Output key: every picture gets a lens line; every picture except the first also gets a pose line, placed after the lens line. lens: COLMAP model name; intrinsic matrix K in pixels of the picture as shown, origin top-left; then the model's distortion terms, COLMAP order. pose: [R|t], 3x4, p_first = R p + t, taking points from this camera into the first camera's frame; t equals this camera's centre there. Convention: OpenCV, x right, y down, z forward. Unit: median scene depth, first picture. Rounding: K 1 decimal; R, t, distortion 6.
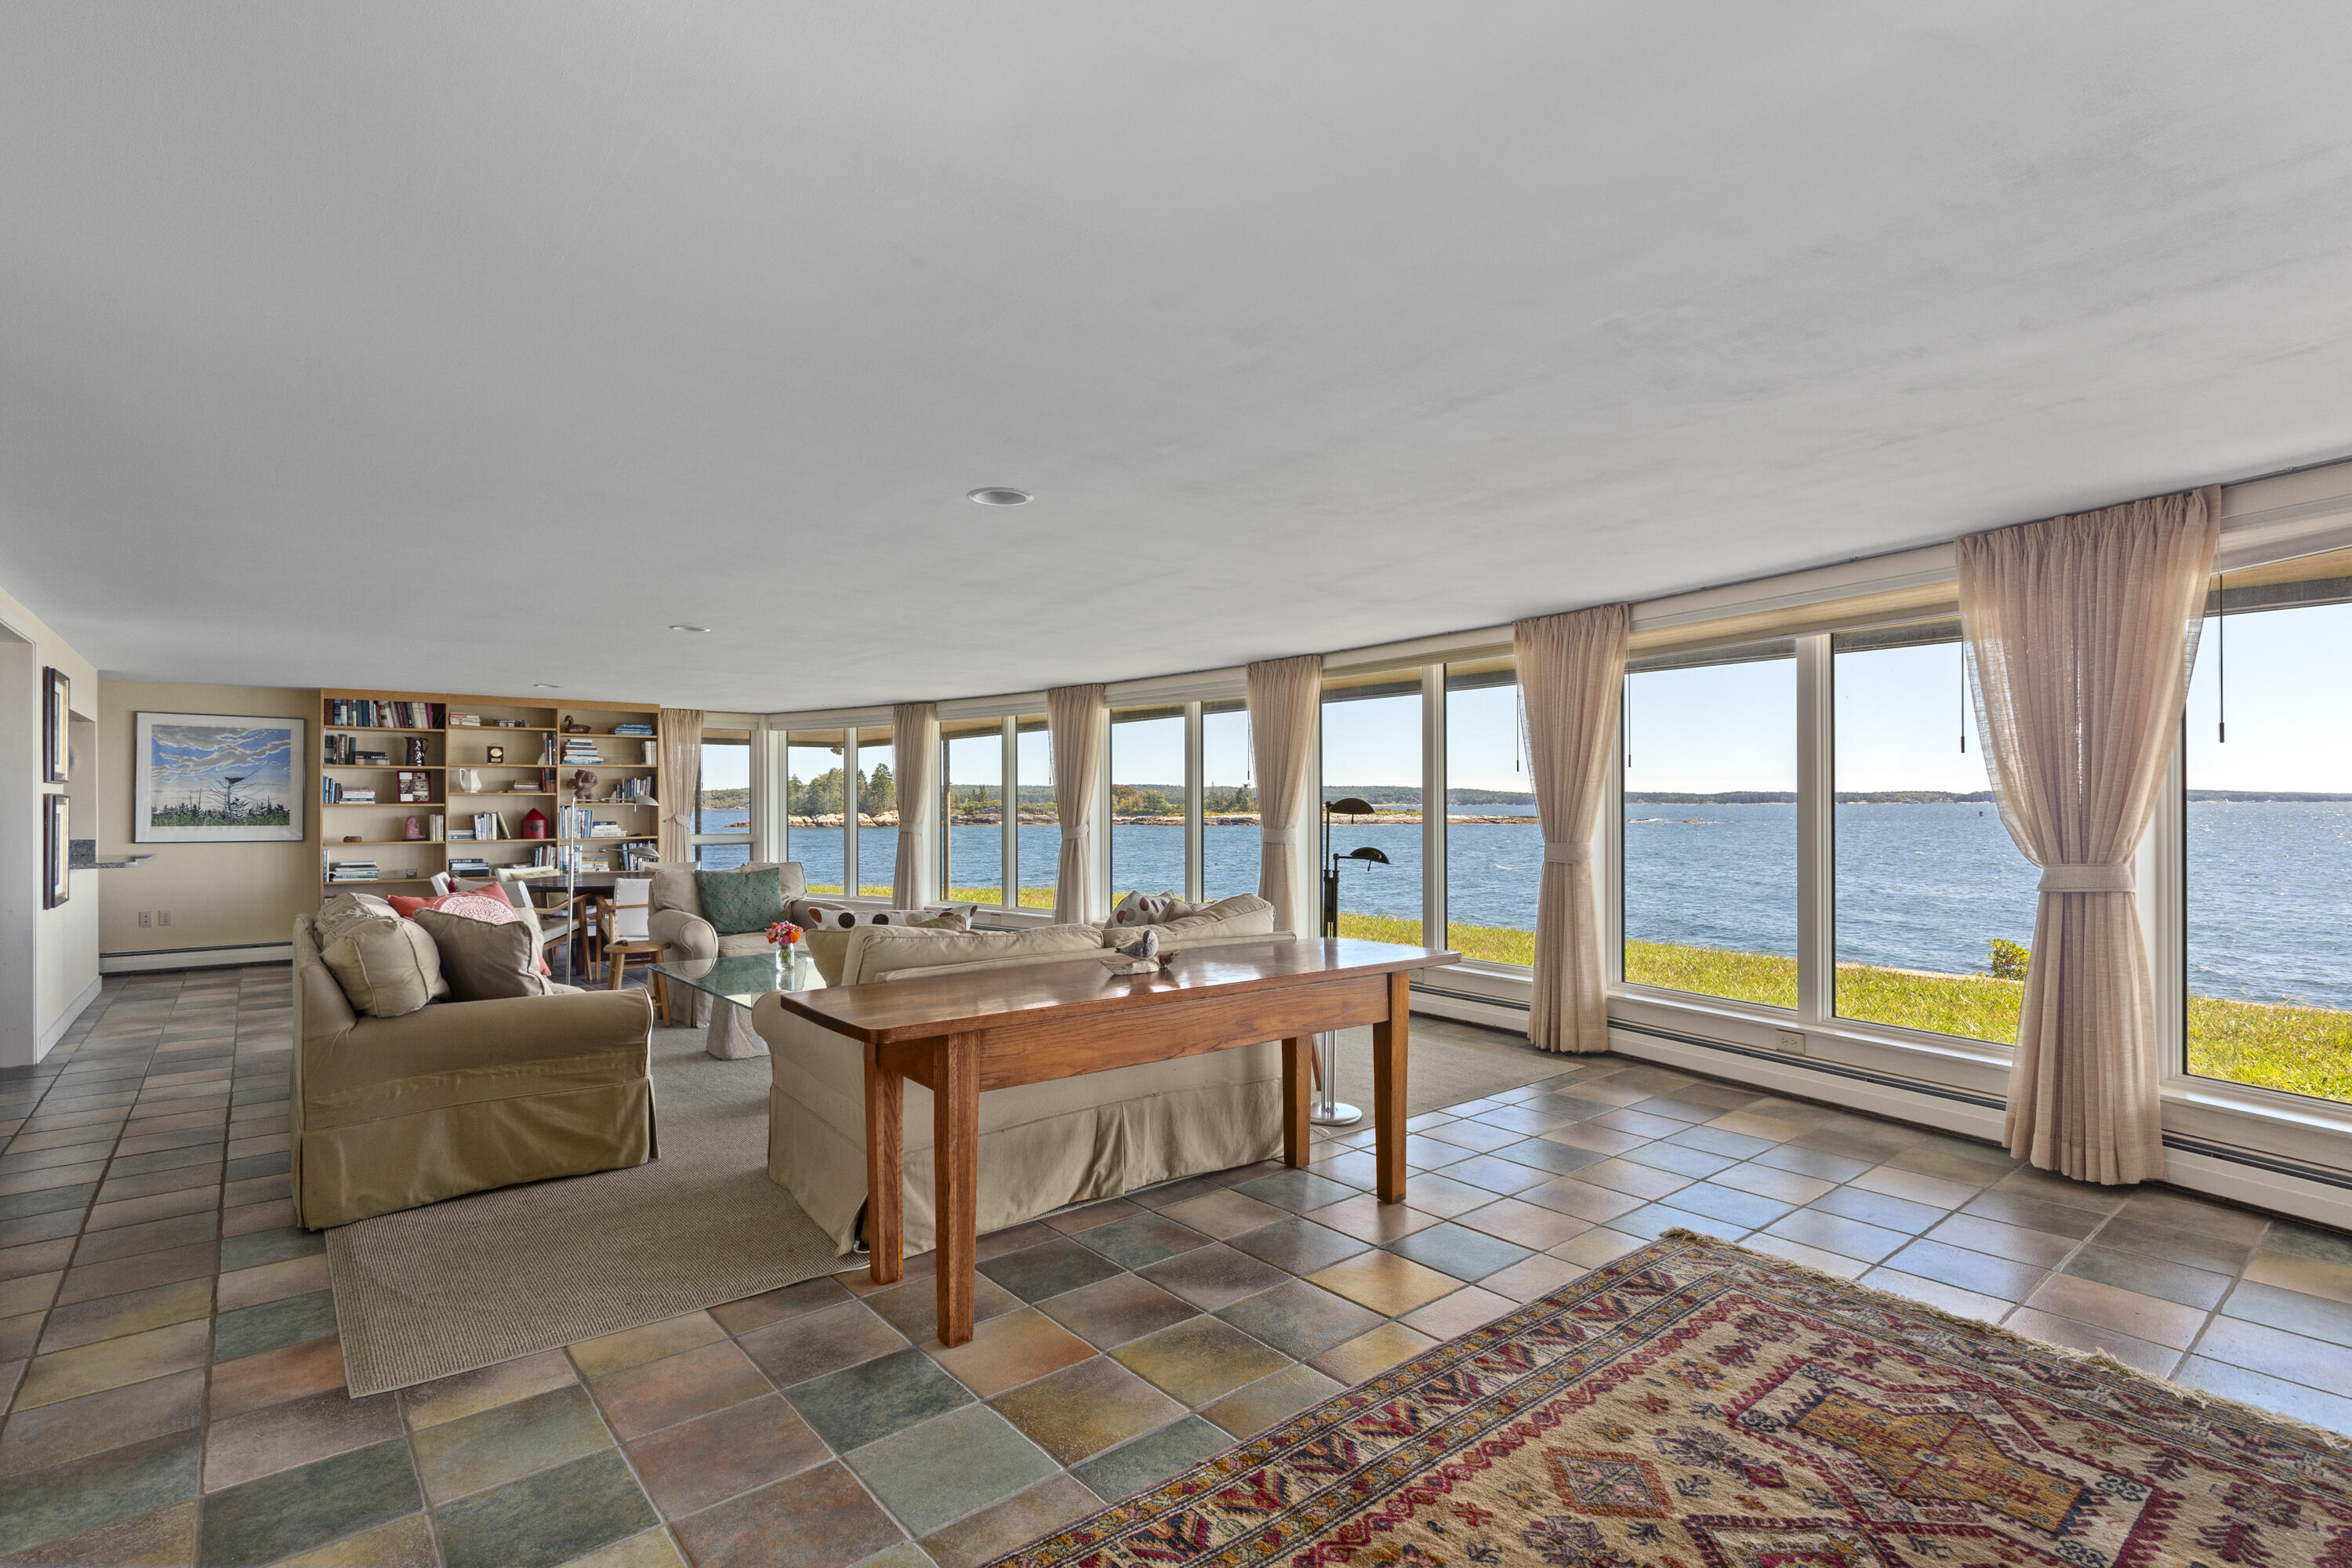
lens RADIAL K [[1128.1, 0, 1178.8], [0, 1128.1, 798.0], [0, 0, 1]] dist [0.001594, -0.000134]
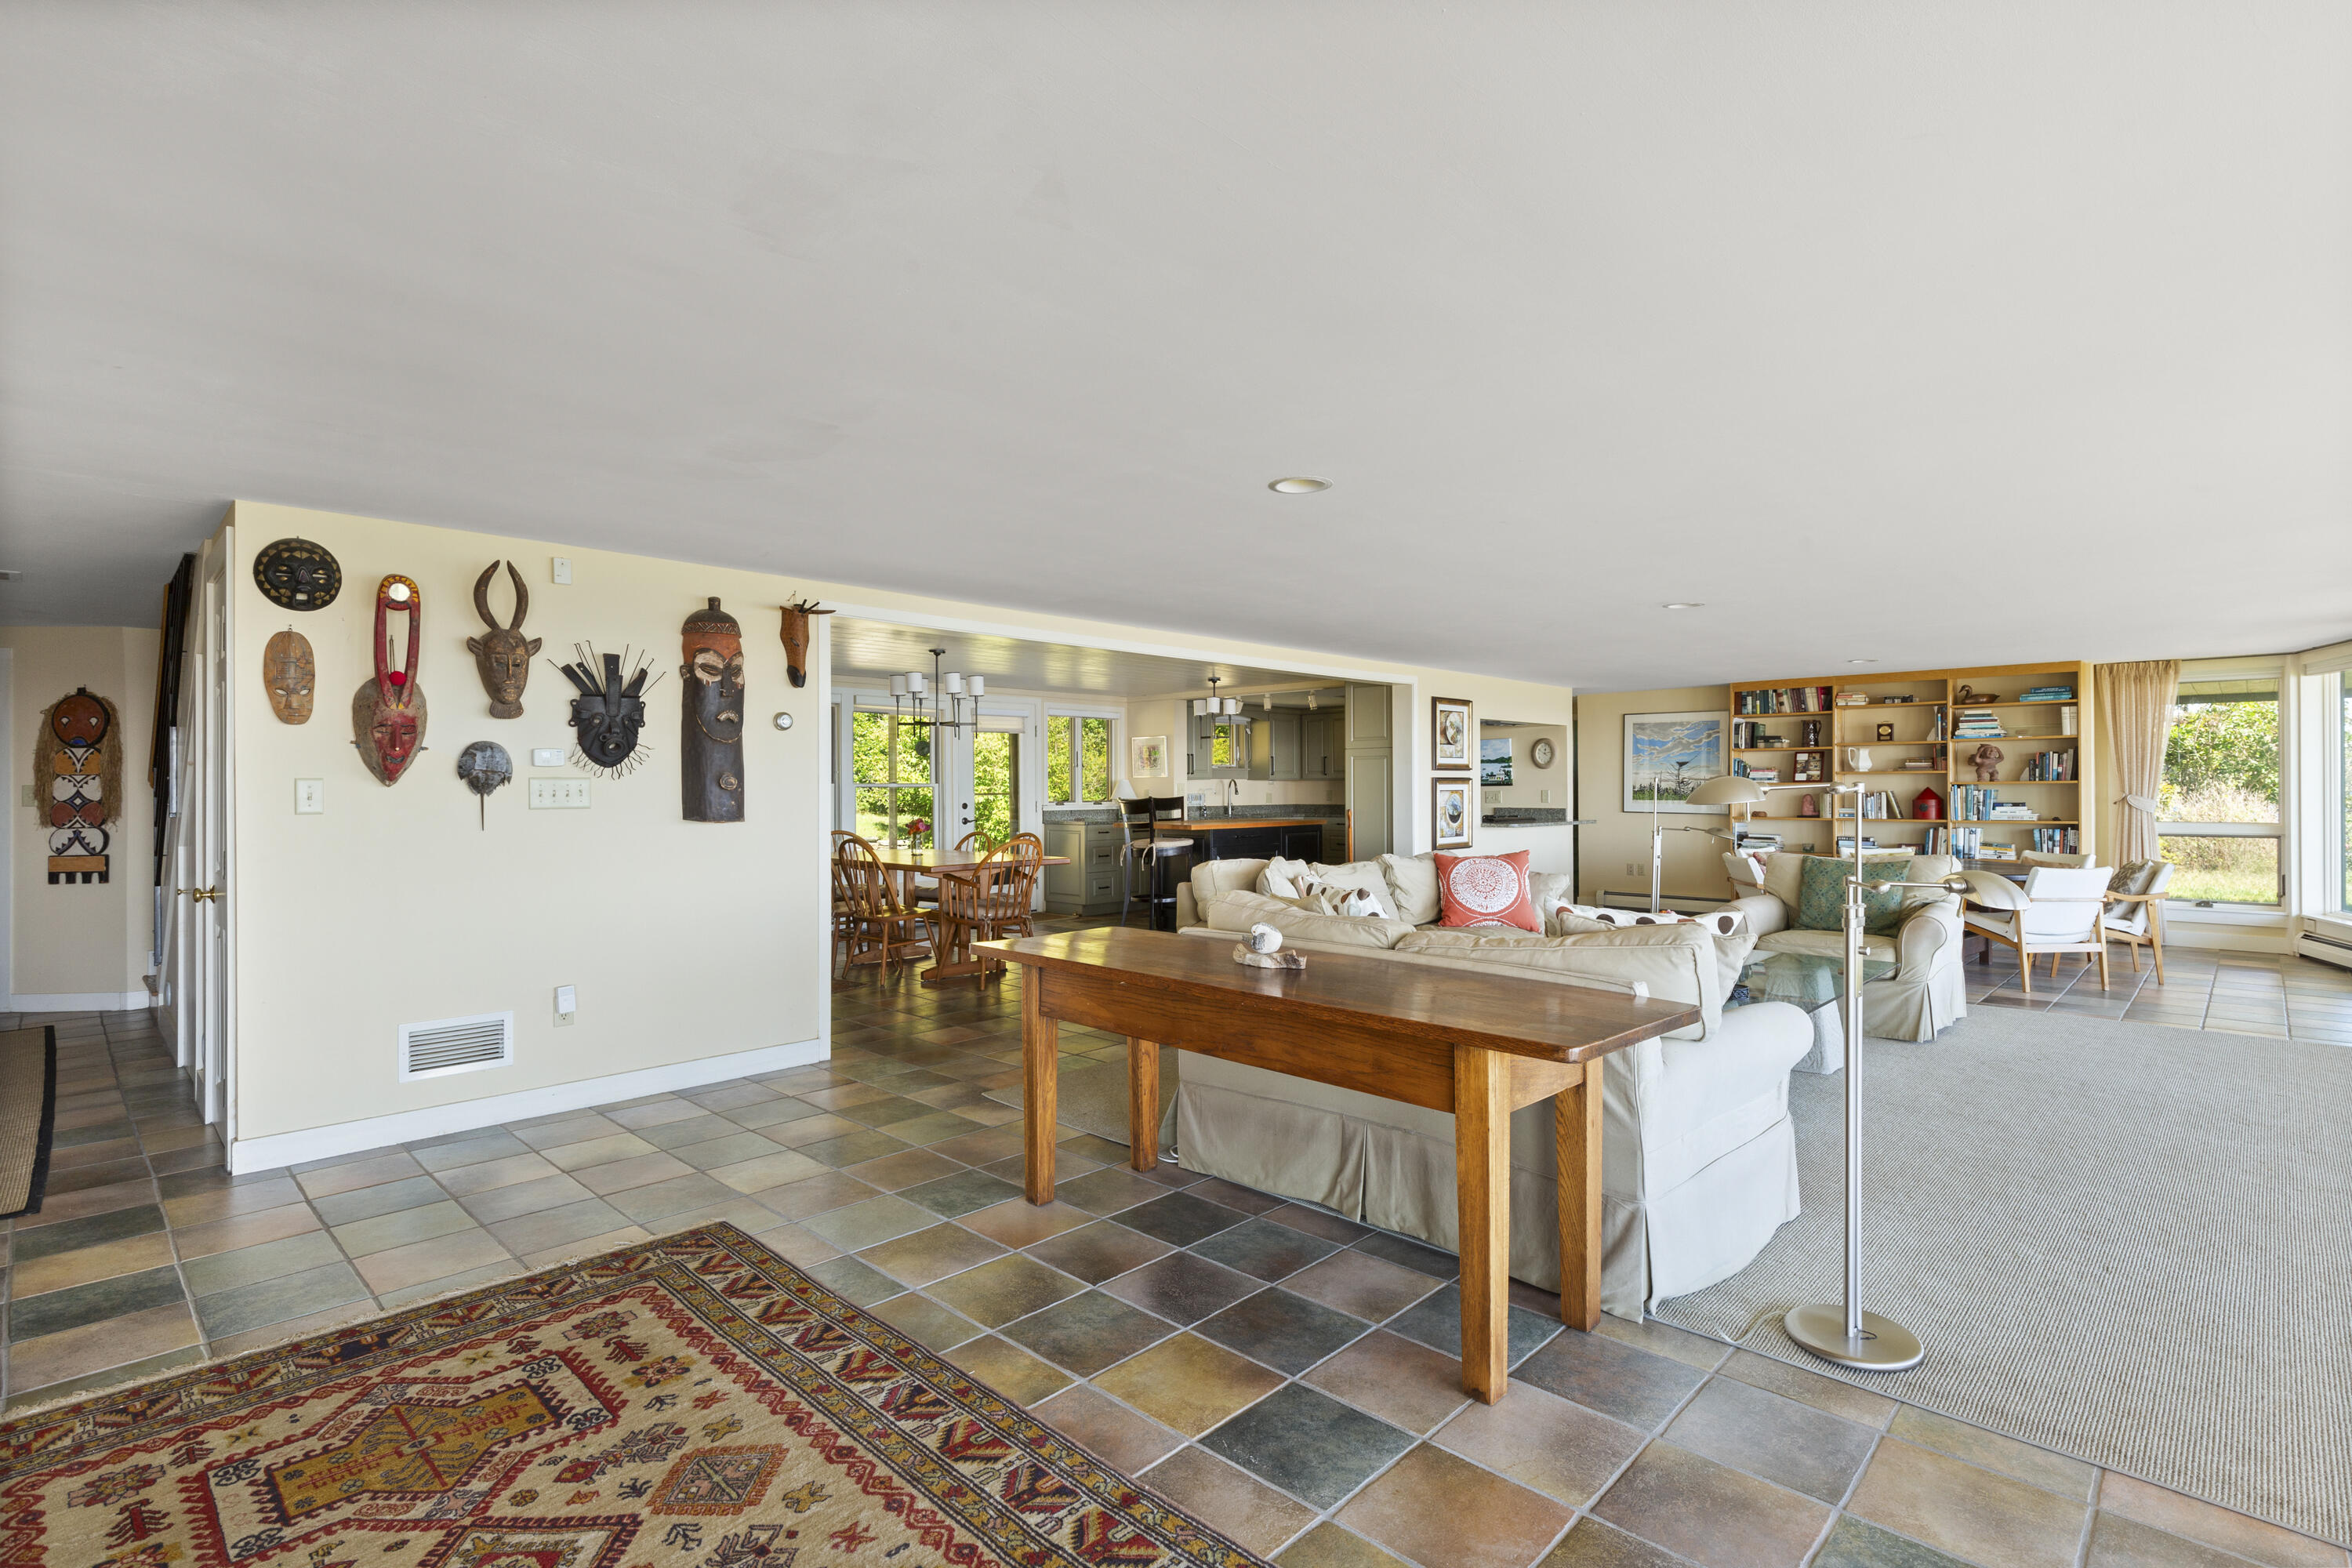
lens RADIAL K [[1117.8, 0, 1172.1], [0, 1117.8, 783.7], [0, 0, 1]] dist [0.003714, -0.001132]
pose [[0.111244, 0.000446, -0.993793, 0.451679], [0.007757, 0.999969, 0.001317, 0.000155], [0.993763, -0.007855, 0.111237, 0.417436]]
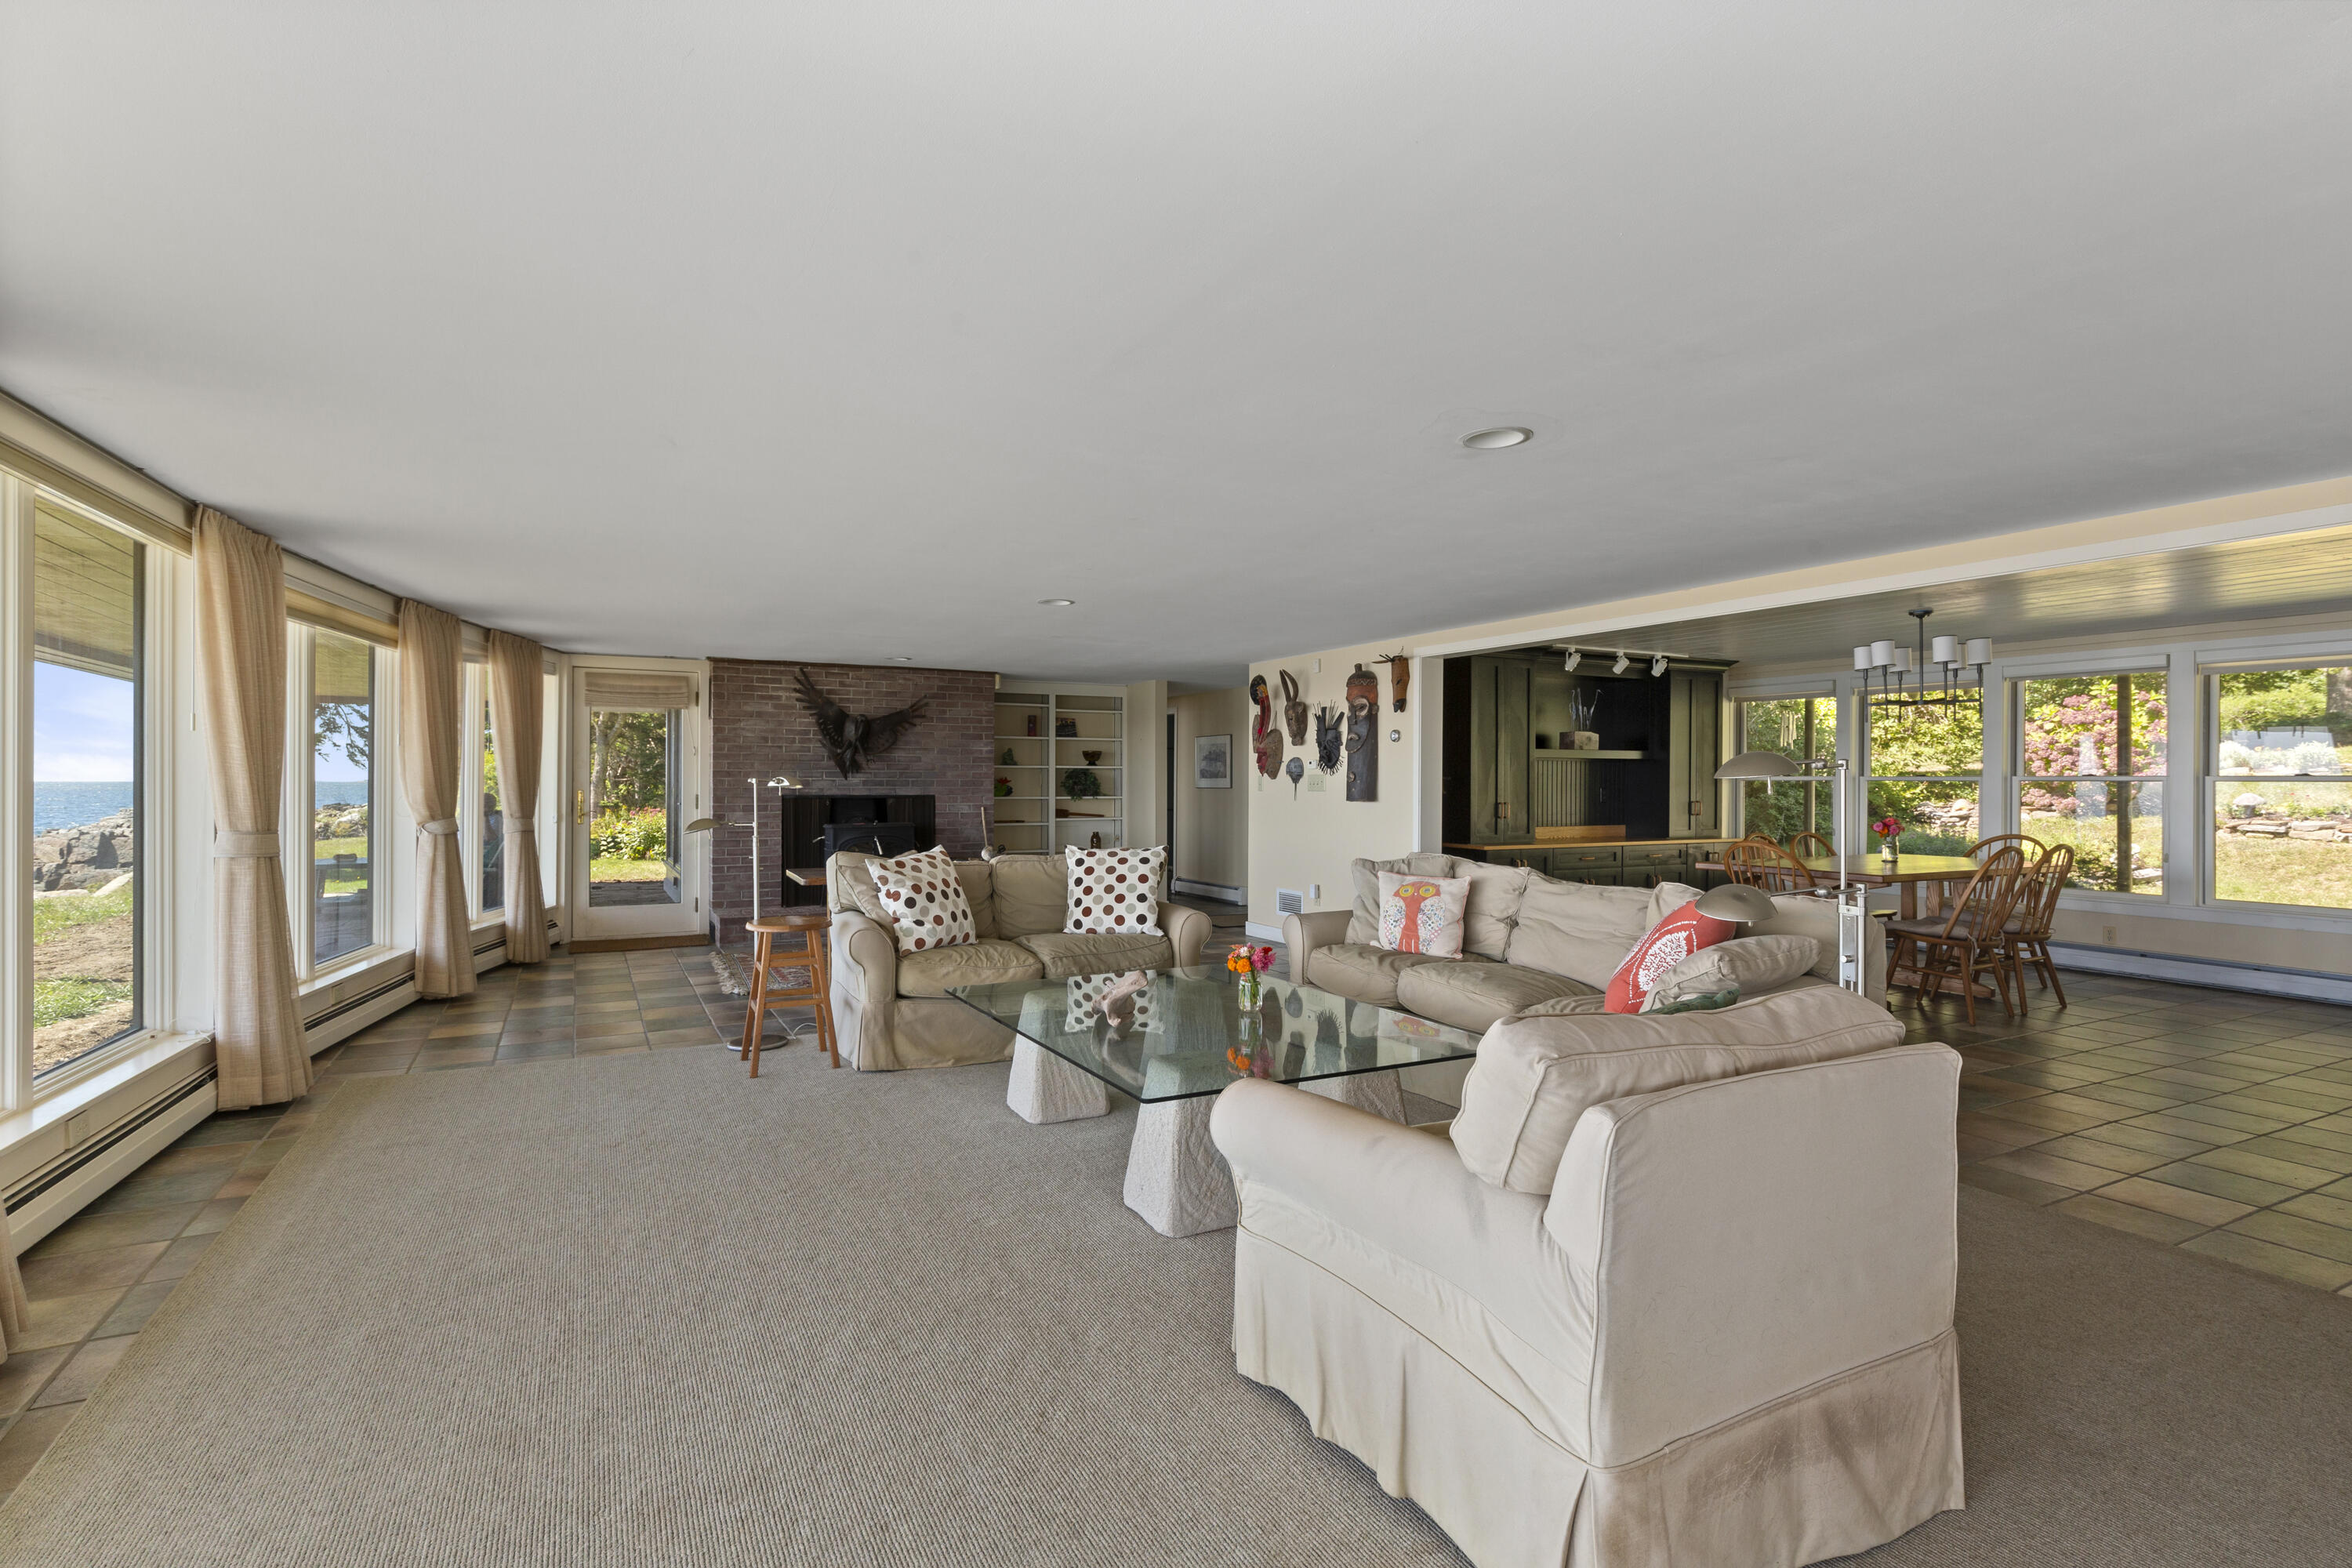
lens RADIAL K [[1117.8, 0, 1172.1], [0, 1117.8, 783.7], [0, 0, 1]] dist [0.003714, -0.001132]
pose [[-0.980490, 0.001154, 0.196564, -0.358306], [0.000678, 0.999997, -0.002488, 0.007699], [-0.196566, -0.002307, -0.980488, 1.426361]]
